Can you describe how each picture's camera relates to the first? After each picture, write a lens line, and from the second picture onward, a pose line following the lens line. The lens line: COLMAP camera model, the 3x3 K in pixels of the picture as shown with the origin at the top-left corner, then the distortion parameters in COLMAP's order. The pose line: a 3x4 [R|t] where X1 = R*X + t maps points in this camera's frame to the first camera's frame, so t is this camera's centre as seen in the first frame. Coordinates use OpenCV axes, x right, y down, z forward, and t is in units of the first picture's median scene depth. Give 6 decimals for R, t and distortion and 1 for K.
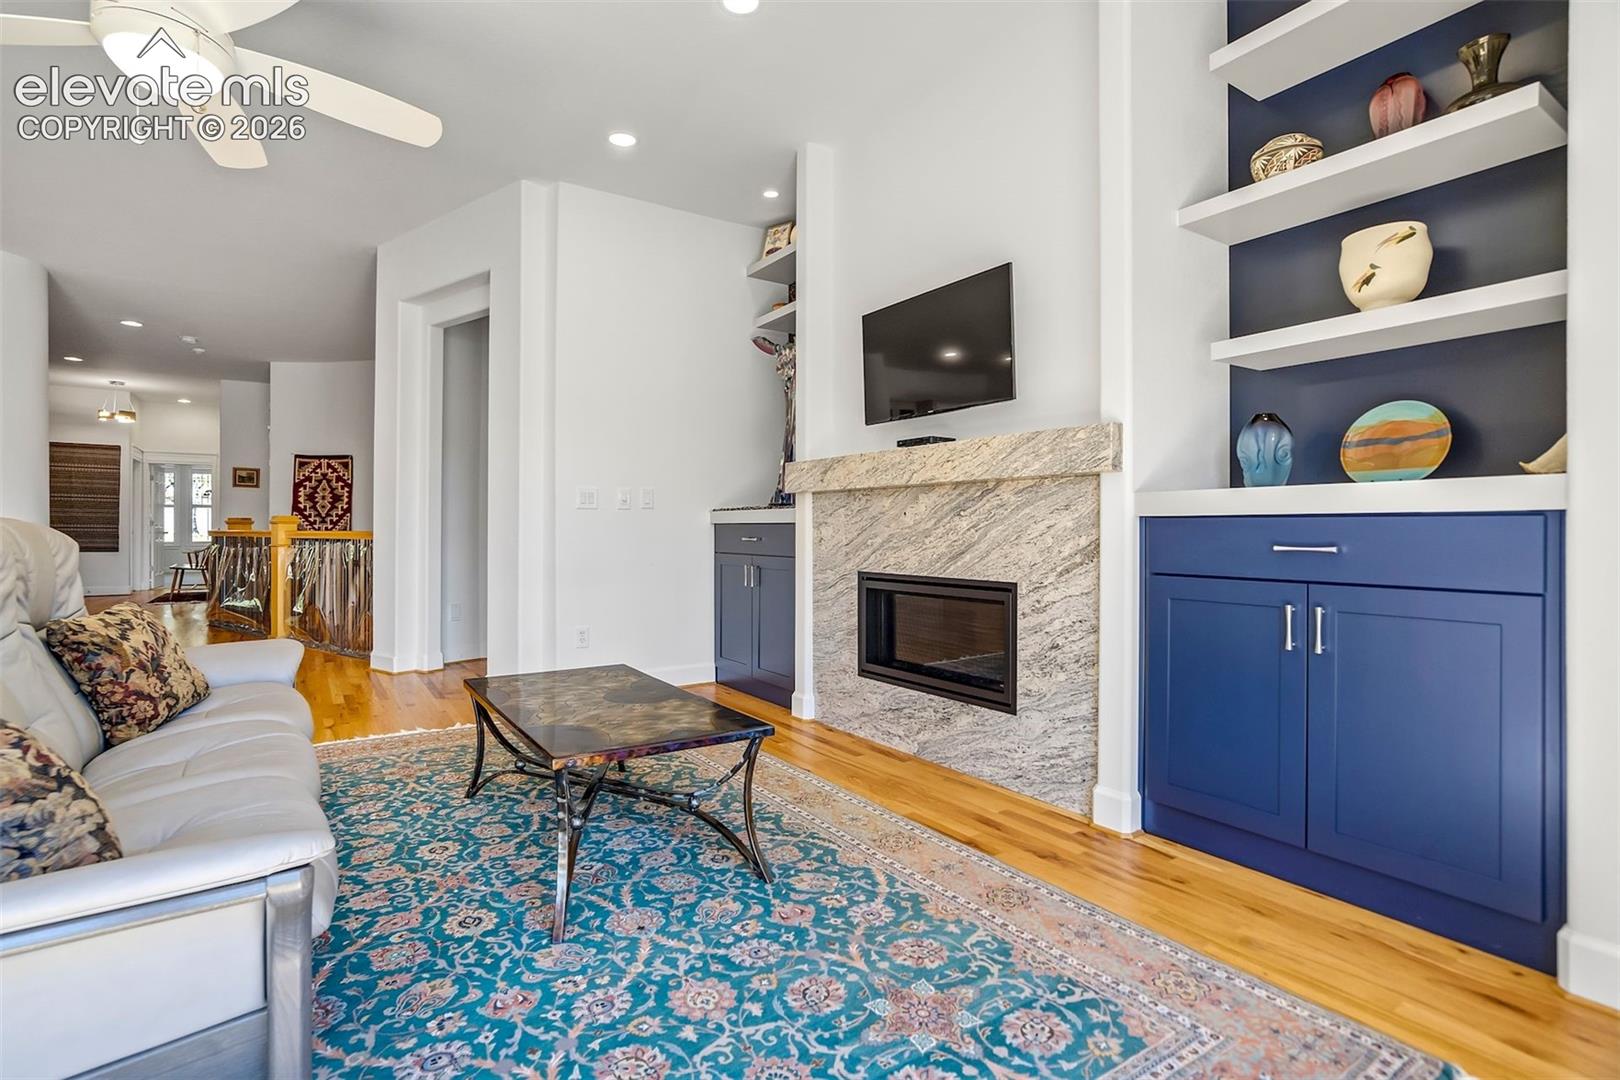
lens RADIAL K [[766.5, 0, 807.4], [0, 766.5, 538.2], [0, 0, 1]] dist [-0.042126, 0.023380]
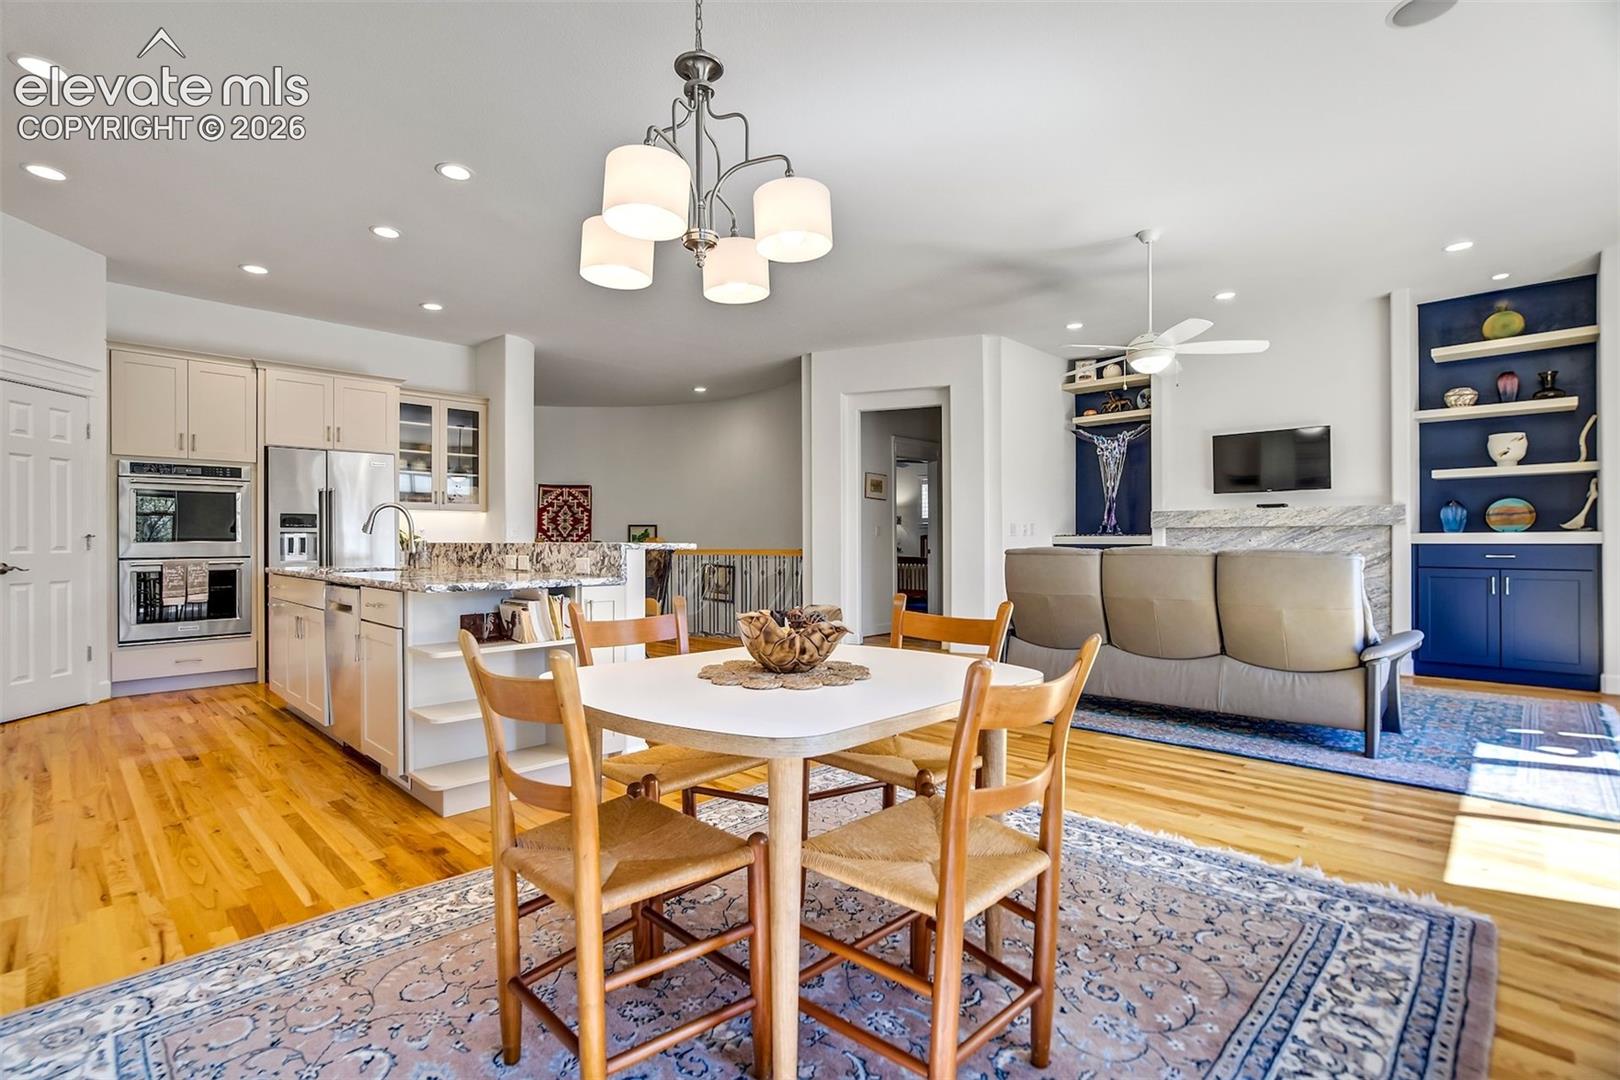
lens RADIAL K [[756.8, 0, 810.0], [0, 756.8, 540.0], [0, 0, 1]] dist [-0.040815, 0.019858]
pose [[0.978137, -0.003913, 0.207923, -2.010275], [0.006526, 0.999908, -0.011885, -0.025680], [-0.207858, 0.012982, 0.978073, -0.943261]]
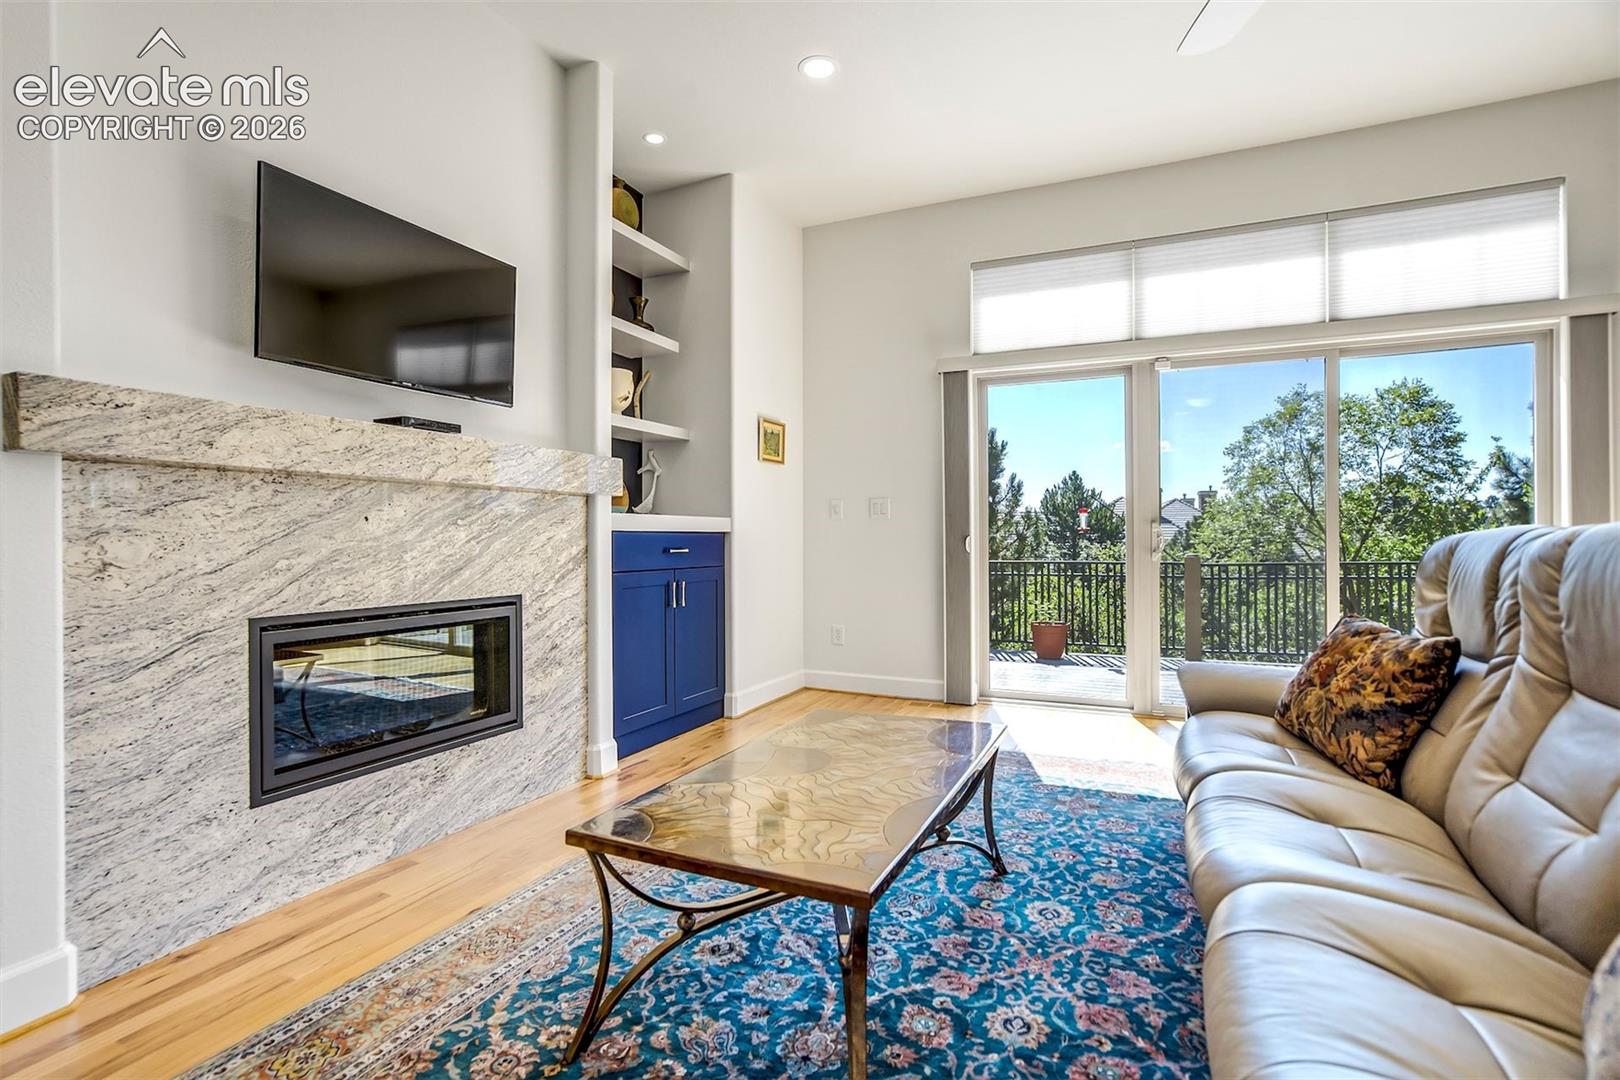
lens RADIAL K [[765.8, 0, 799.8], [0, 765.8, 549.8], [0, 0, 1]] dist [-0.042824, 0.018755]
pose [[-0.513763, -0.010965, 0.857862, -0.941426], [0.012950, 0.999705, 0.020534, -0.019223], [-0.857834, 0.021659, -0.513469, 1.477592]]
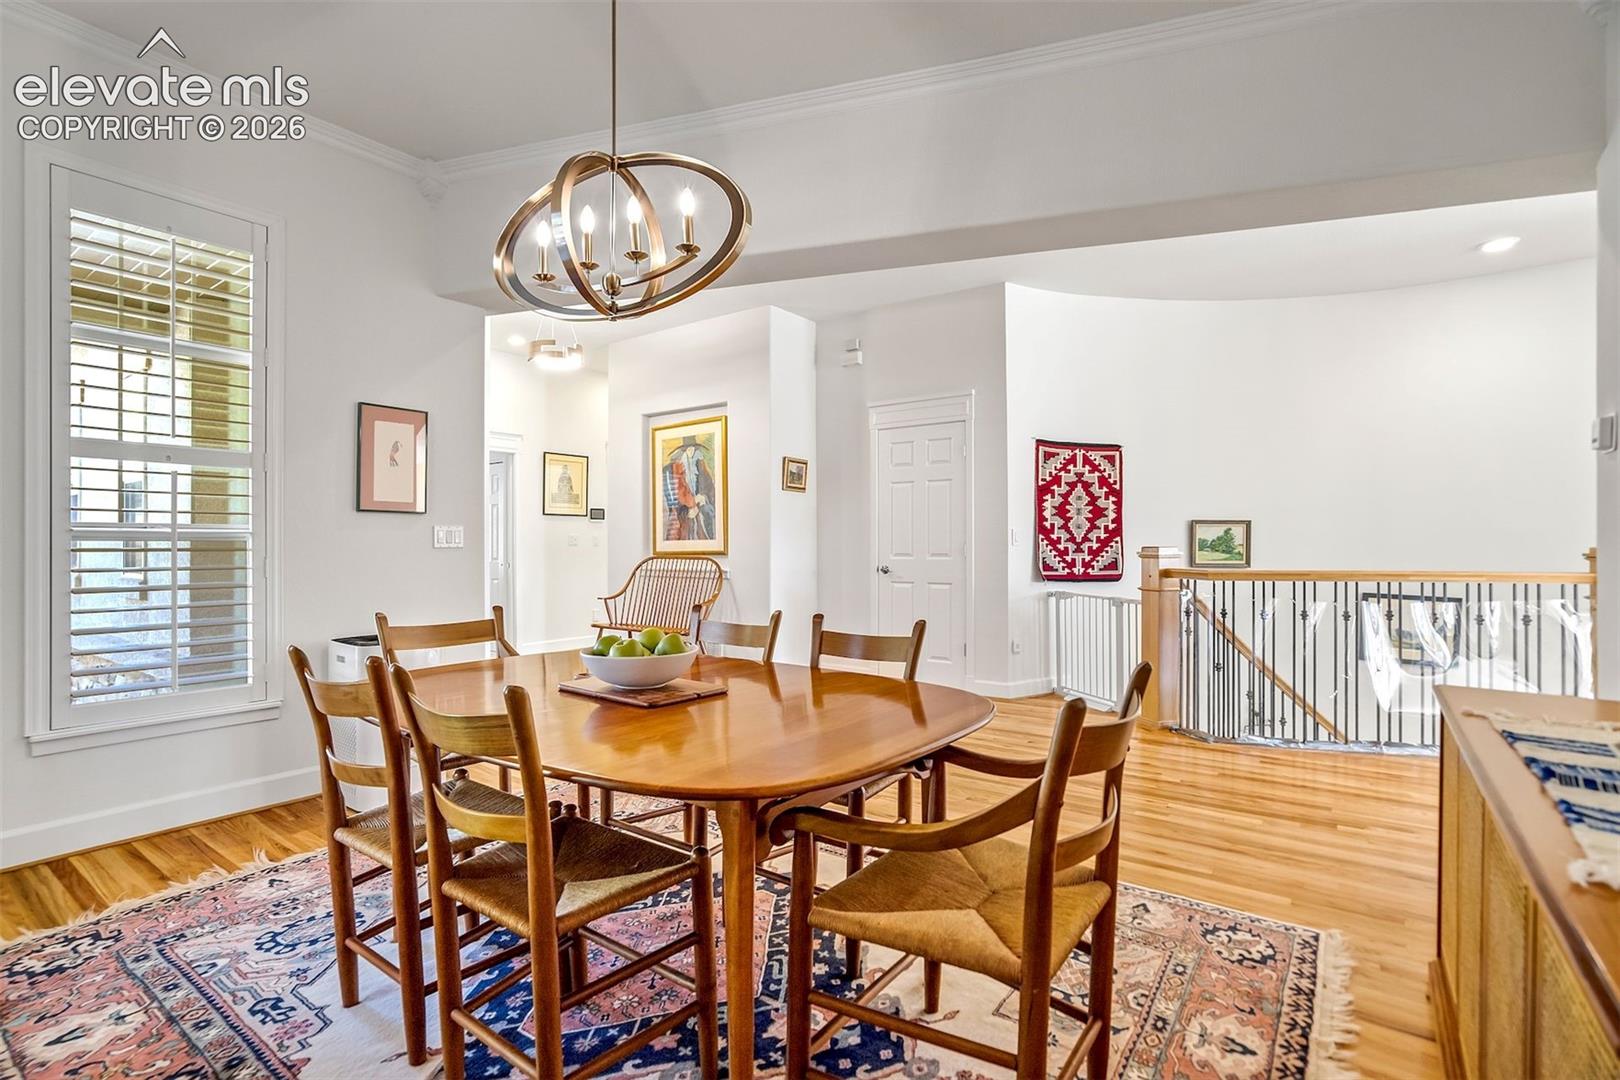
lens RADIAL K [[756.8, 0, 810.0], [0, 756.8, 540.0], [0, 0, 1]] dist [-0.040815, 0.019858]
pose [[0.939798, -0.005281, 0.341690, -4.173919], [0.008760, 0.999924, -0.008638, -0.106049], [-0.341618, 0.011111, 0.939773, 1.955911]]
